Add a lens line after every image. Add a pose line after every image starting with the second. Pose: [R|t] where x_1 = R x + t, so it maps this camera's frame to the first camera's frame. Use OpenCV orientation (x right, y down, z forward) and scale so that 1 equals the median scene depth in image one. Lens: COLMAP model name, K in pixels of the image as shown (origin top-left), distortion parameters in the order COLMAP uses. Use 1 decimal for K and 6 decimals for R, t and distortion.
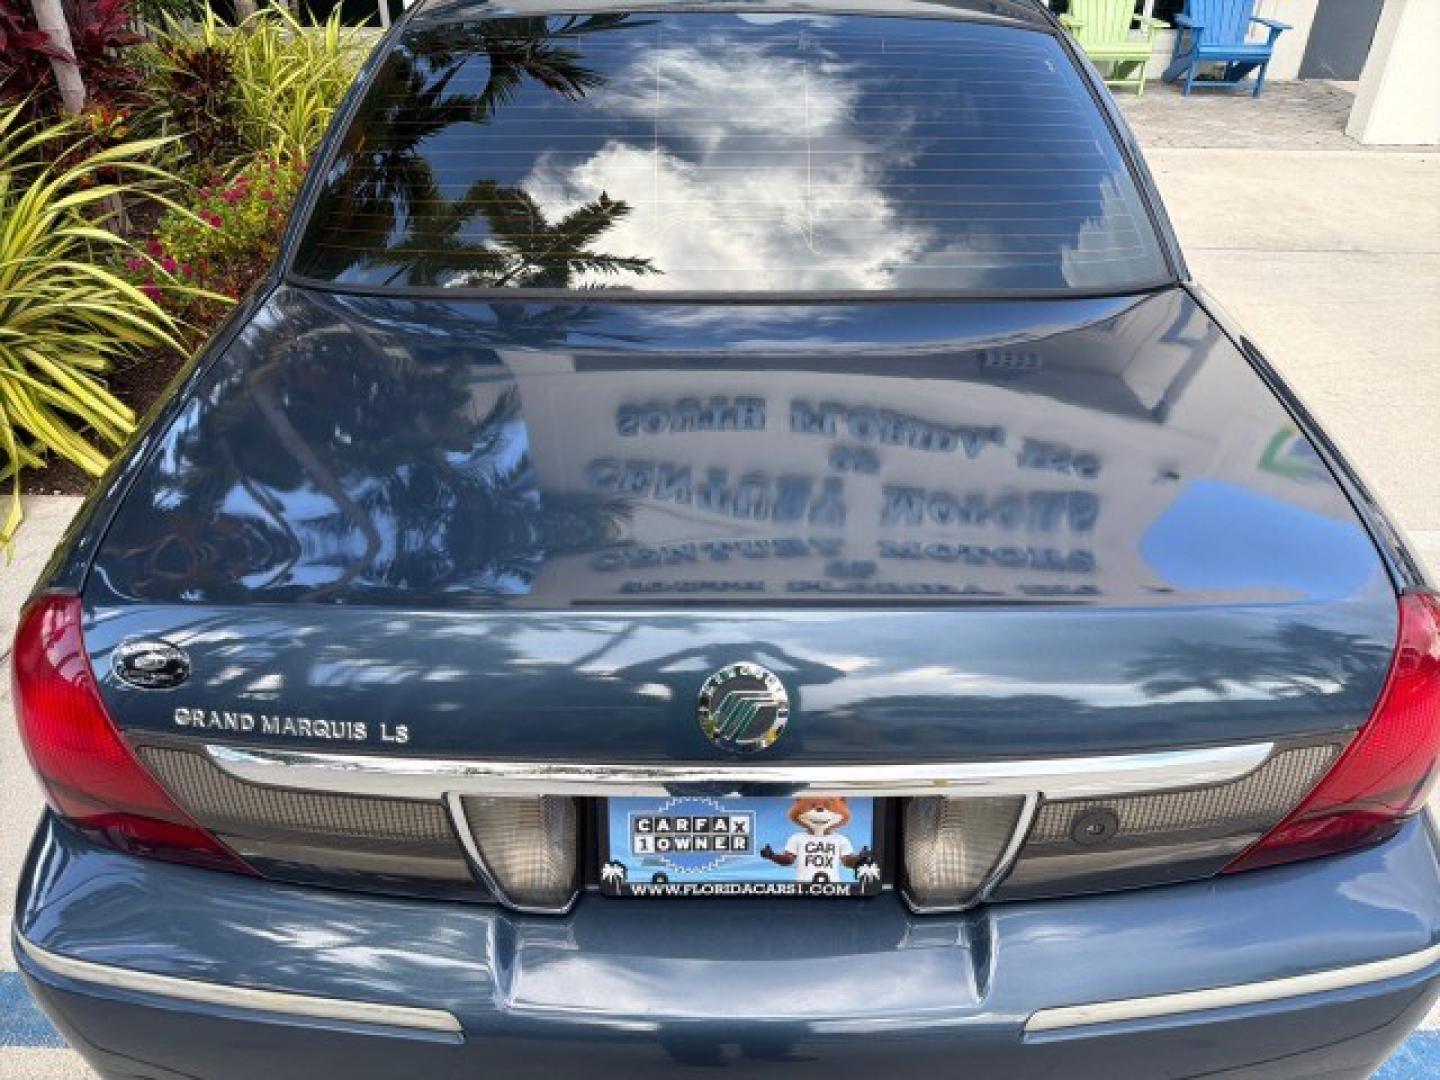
lens RADIAL K [[1018.7, 0, 720.0], [0, 1018.7, 540.0], [0, 0, 1]] dist [0.020985, -0.018630]
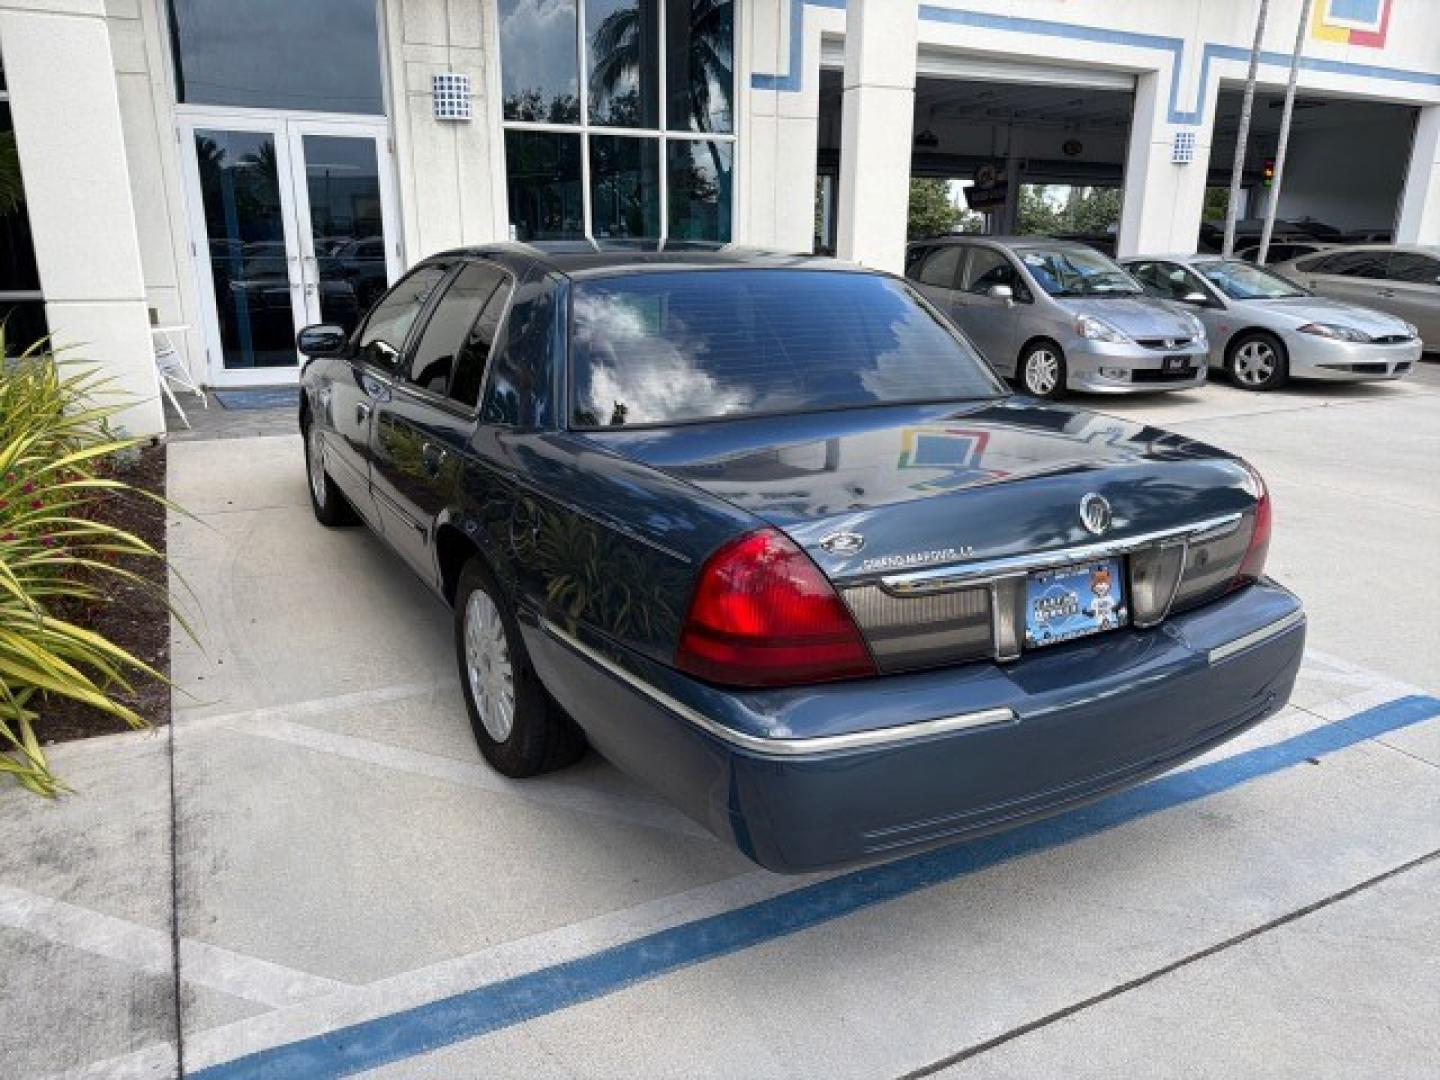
lens RADIAL K [[1020.6, 0, 712.6], [0, 1020.6, 547.0], [0, 0, 1]] dist [0.018223, -0.022135]
pose [[0.870987, -0.132737, 0.473036, -0.537640], [0.259933, 0.941522, -0.214410, 0.151740], [-0.416914, 0.309706, 0.854556, -0.156812]]
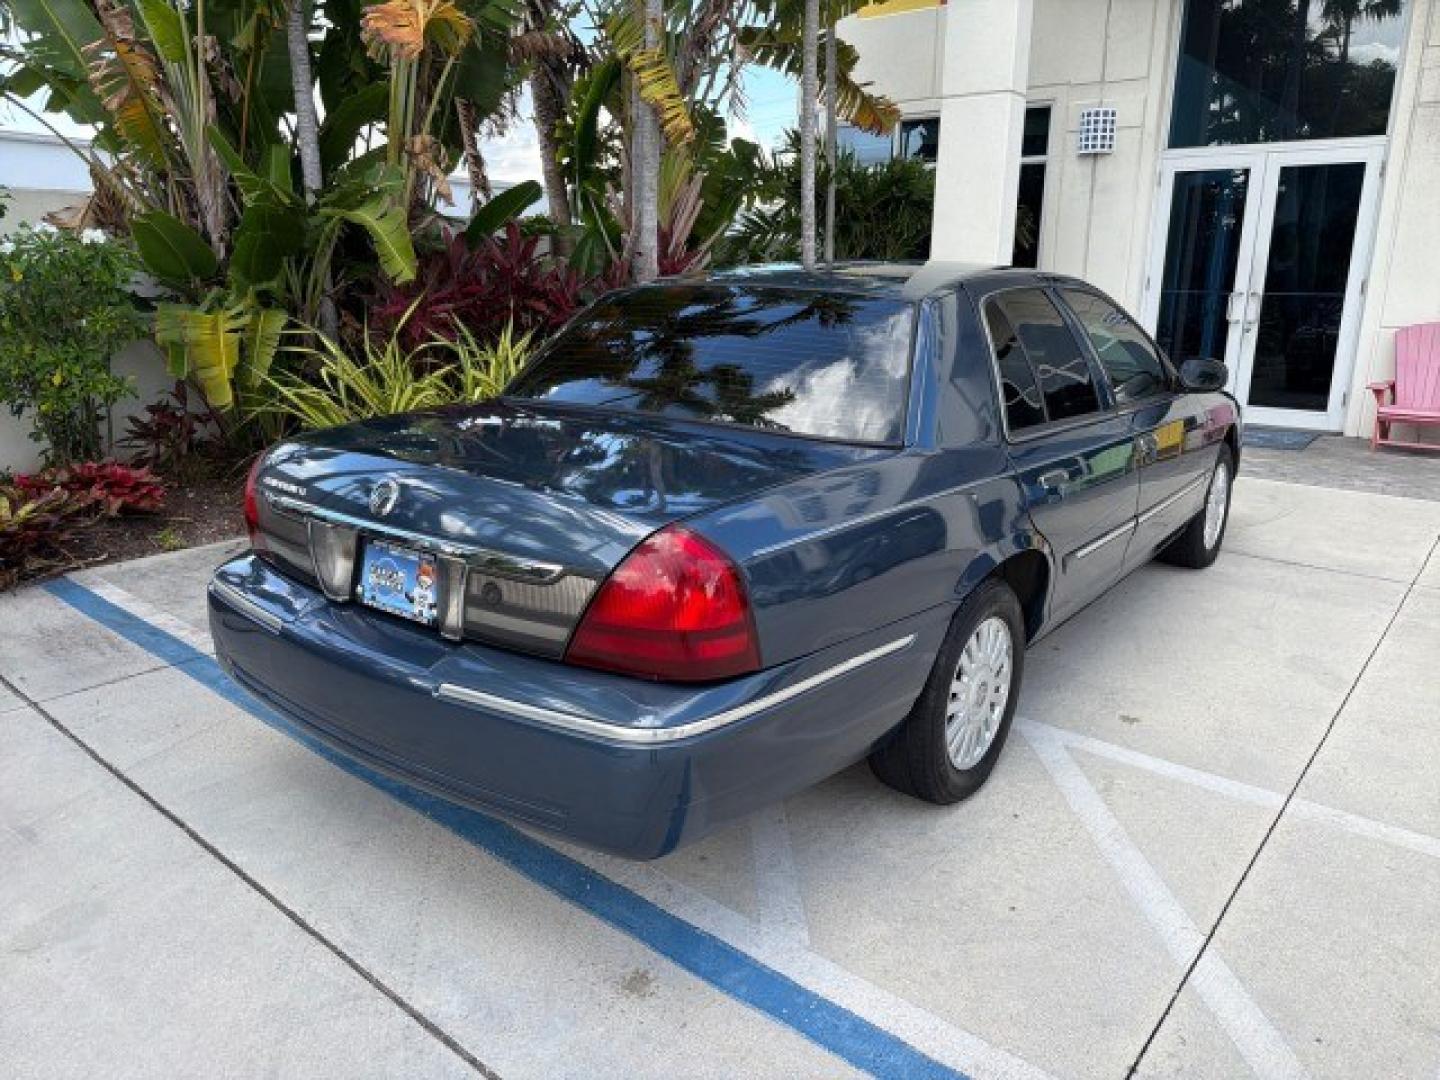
lens RADIAL K [[1018.7, 0, 720.0], [0, 1018.7, 540.0], [0, 0, 1]] dist [0.020985, -0.018630]
pose [[0.793539, 0.163148, -0.586241, 0.635423], [-0.340322, 0.917625, -0.205291, 0.147748], [0.504457, 0.362417, 0.783695, -0.133156]]
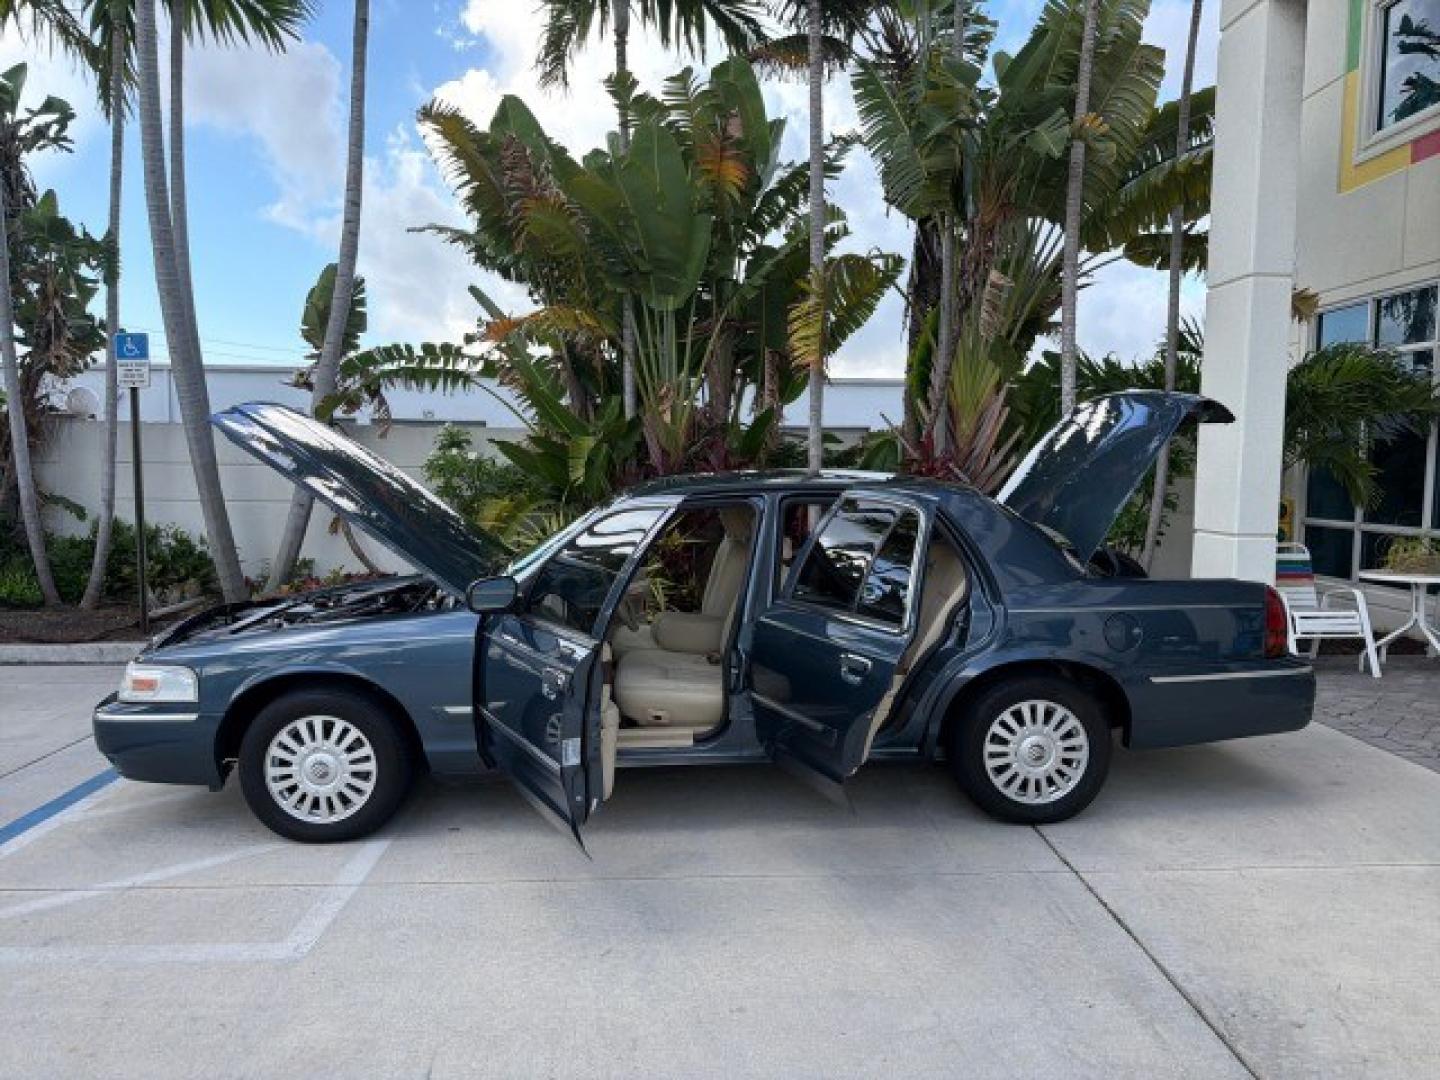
lens RADIAL K [[1007.4, 0, 720.0], [0, 1007.4, 540.0], [0, 0, 1]] dist [0.002225, -0.002141]
pose [[0.068691, 0.076186, -0.994725, 1.718316], [-0.546308, 0.837168, 0.026393, -0.613207], [0.834763, 0.541613, 0.099127, 0.983158]]
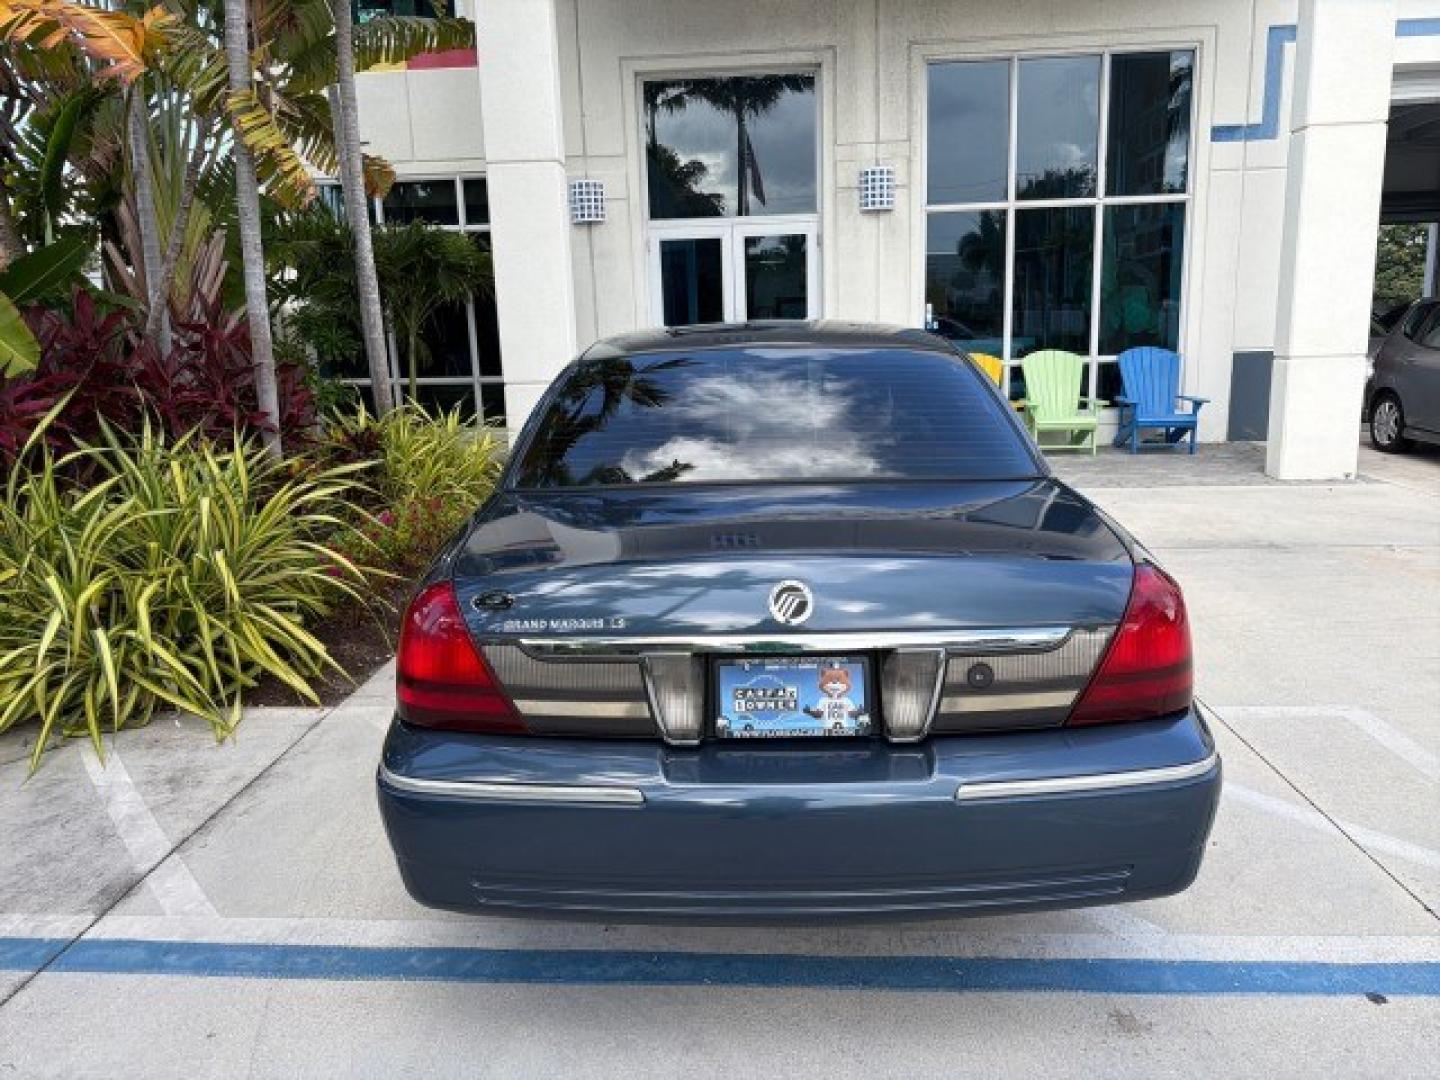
lens RADIAL K [[1018.7, 0, 720.0], [0, 1018.7, 540.0], [0, 0, 1]] dist [0.020985, -0.018630]
pose [[0.999332, -0.027956, -0.023541, -0.020549], [0.017588, 0.932495, -0.360755, 0.240408], [0.032037, 0.360100, 0.932364, -0.288121]]
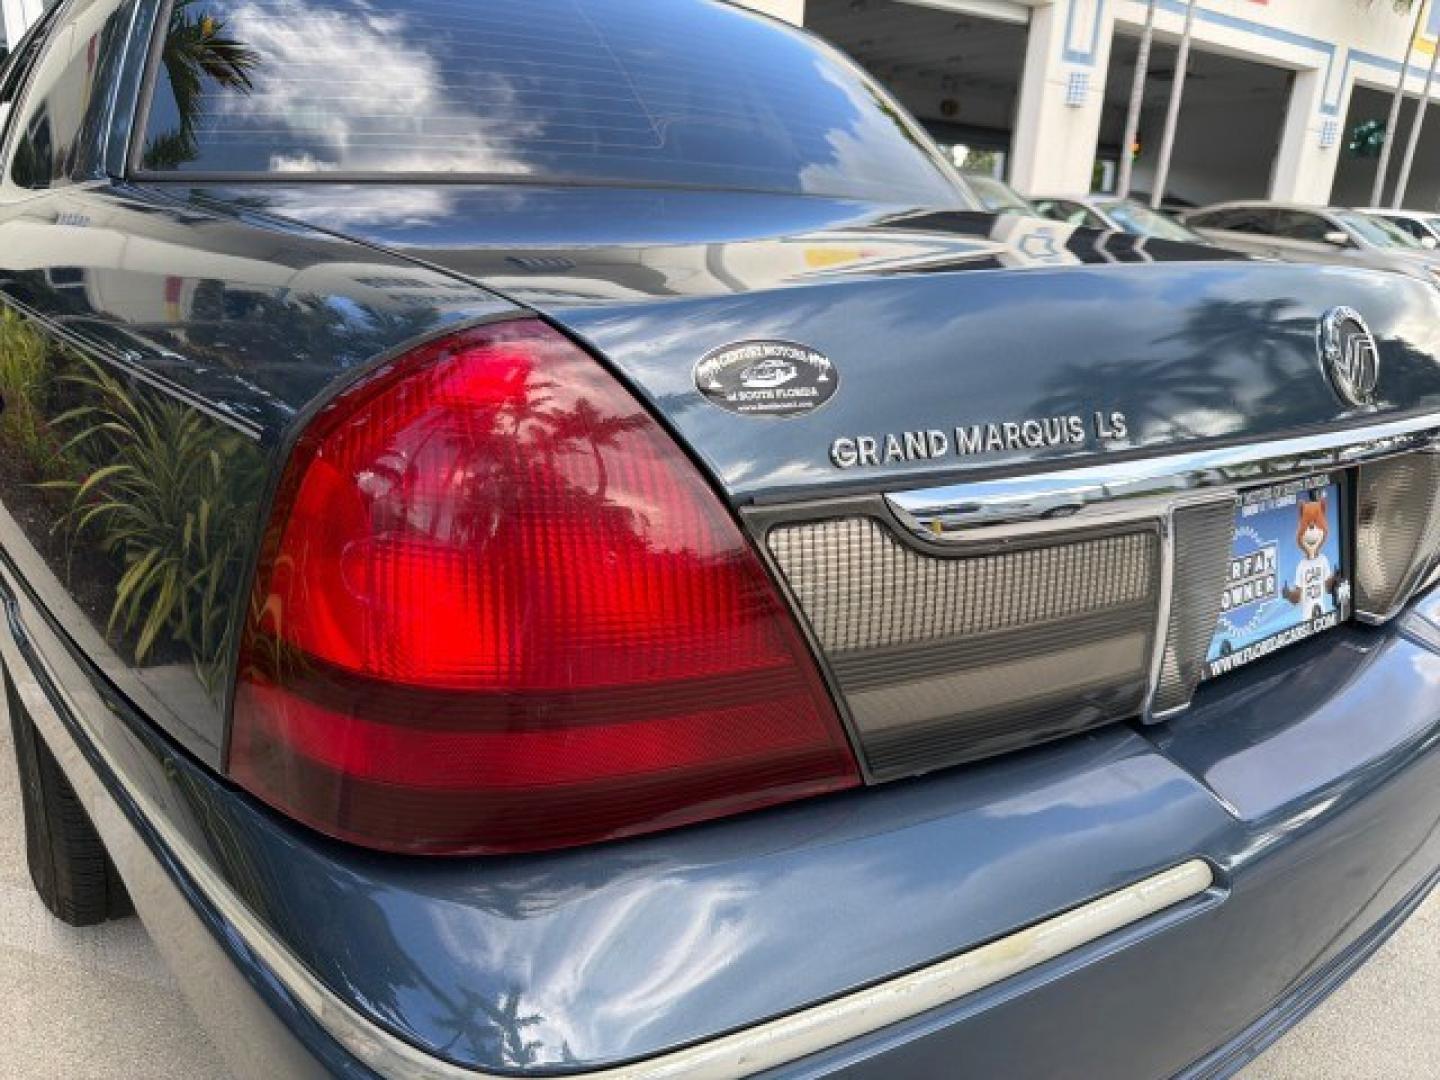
lens RADIAL K [[1007.4, 0, 720.0], [0, 1007.4, 540.0], [0, 0, 1]] dist [0.002225, -0.002141]
pose [[0.799704, -0.143447, 0.583006, -0.303472], [0.277801, 0.949248, -0.147498, 0.091160], [-0.532259, 0.279914, 0.798967, 0.194833]]
